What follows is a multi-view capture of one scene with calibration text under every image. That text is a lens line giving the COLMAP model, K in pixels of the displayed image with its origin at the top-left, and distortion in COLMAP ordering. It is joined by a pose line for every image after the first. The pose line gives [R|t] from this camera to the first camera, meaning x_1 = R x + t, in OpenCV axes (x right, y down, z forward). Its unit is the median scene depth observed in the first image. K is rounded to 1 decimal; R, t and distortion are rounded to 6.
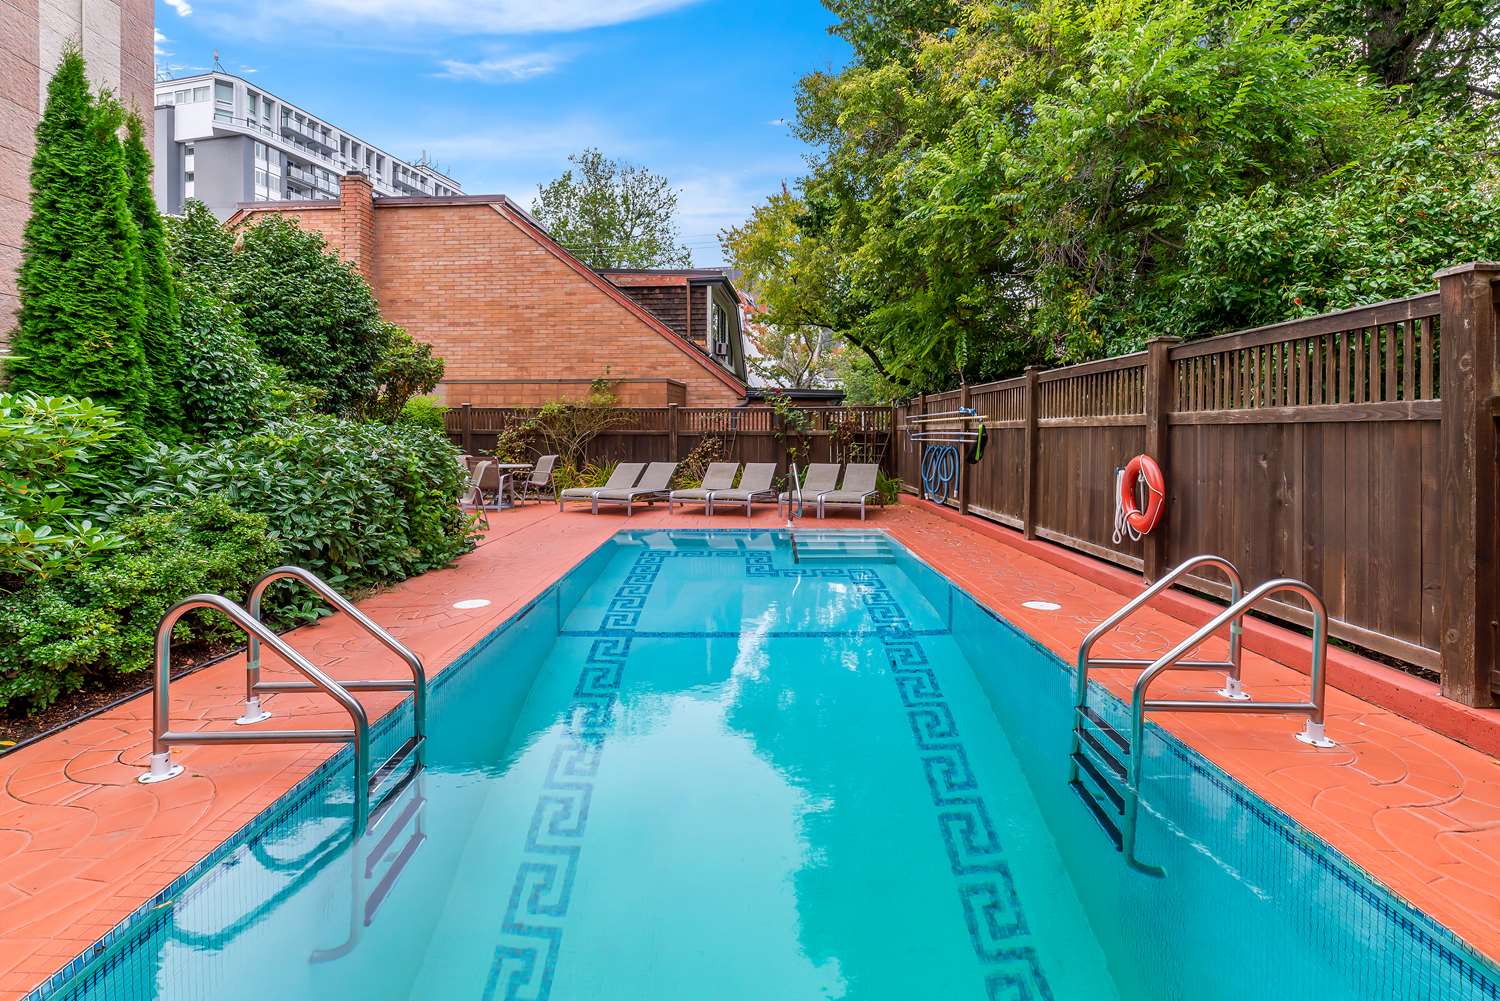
lens RADIAL K [[692.3, 0, 751.3], [0, 692.3, 501.2], [0, 0, 1]] dist [0.009922, -0.004121]
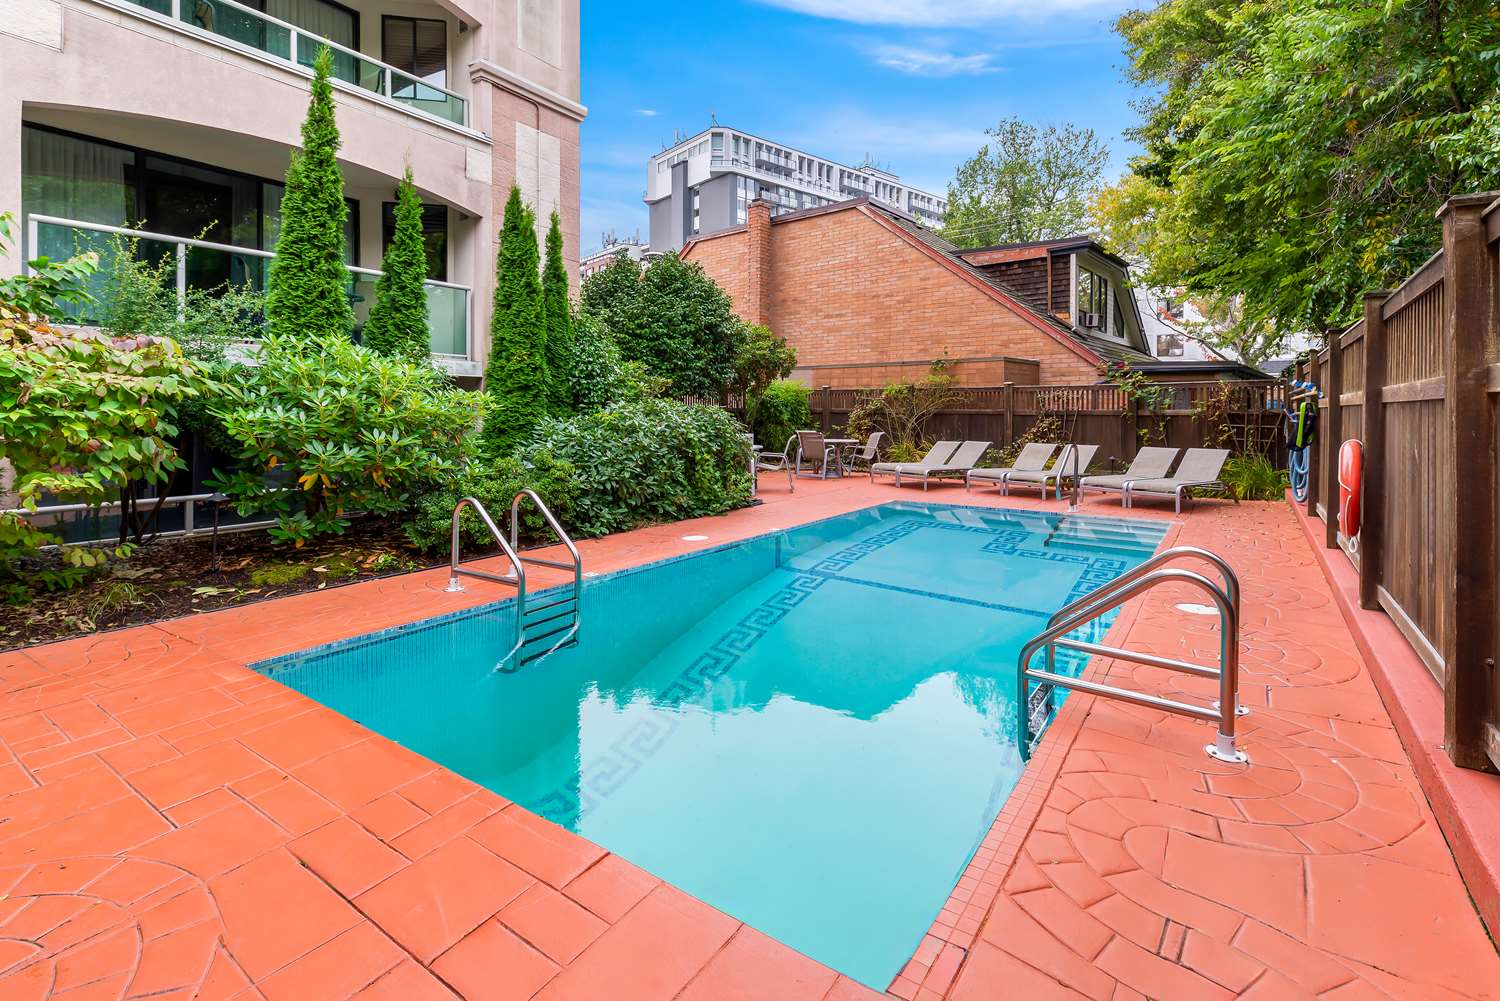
lens RADIAL K [[692.3, 0, 747.3], [0, 692.3, 497.8], [0, 0, 1]] dist [0.009922, -0.004121]
pose [[0.818299, 0.073400, -0.570087, 0.141864], [-0.059154, 0.997301, 0.043495, 0.001488], [0.571741, -0.001869, 0.820432, -0.017016]]
